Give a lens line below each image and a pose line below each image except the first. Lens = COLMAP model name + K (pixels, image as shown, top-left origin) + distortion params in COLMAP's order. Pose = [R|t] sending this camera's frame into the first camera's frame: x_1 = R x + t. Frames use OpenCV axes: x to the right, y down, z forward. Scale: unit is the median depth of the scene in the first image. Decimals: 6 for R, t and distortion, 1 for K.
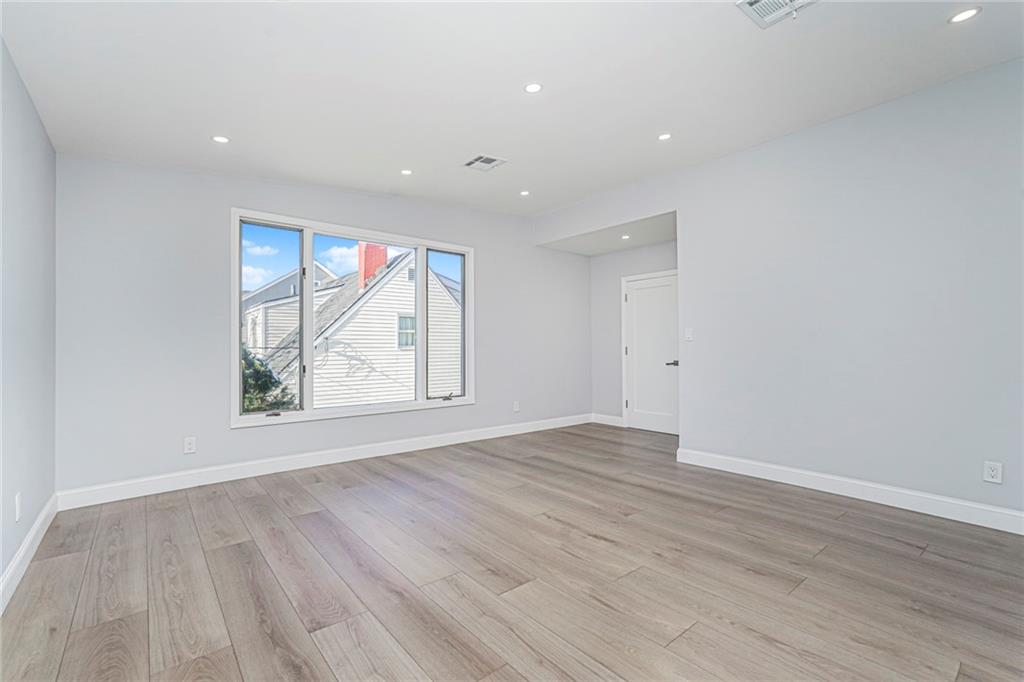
lens RADIAL K [[451.6, 0, 508.8], [0, 451.6, 341.6], [0, 0, 1]] dist [-0.011358, 0.004943]
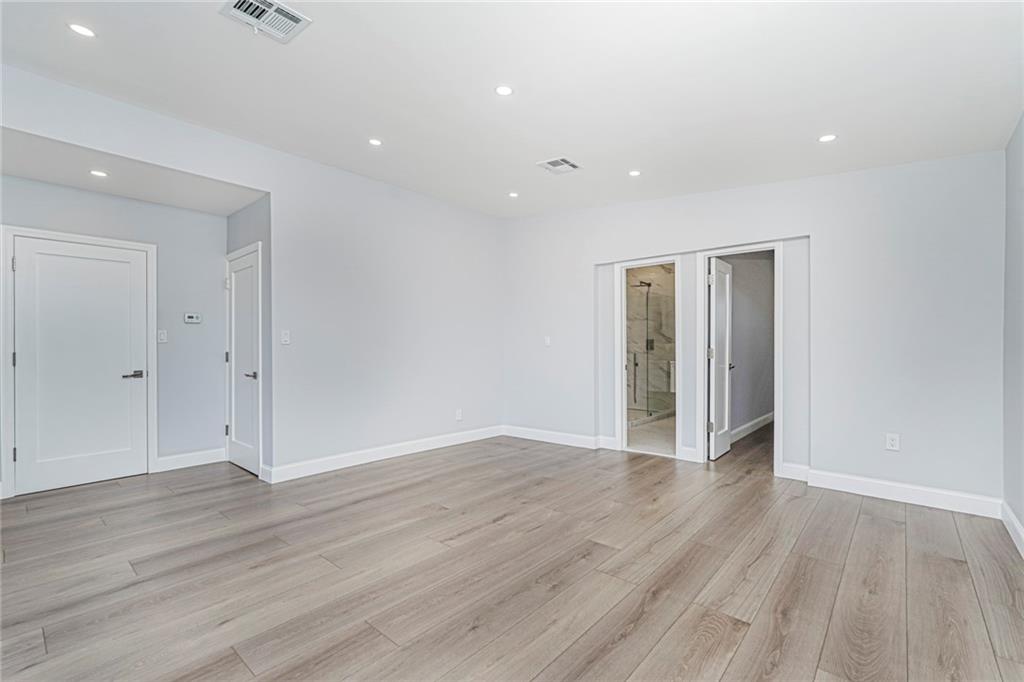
lens RADIAL K [[451.6, 0, 510.7], [0, 451.6, 345.2], [0, 0, 1]] dist [-0.011358, 0.004943]
pose [[-0.166081, 0.009562, 0.986066, -1.155975], [-0.011816, 0.999862, -0.011686, 0.008458], [-0.986041, -0.013592, -0.165945, 1.437952]]
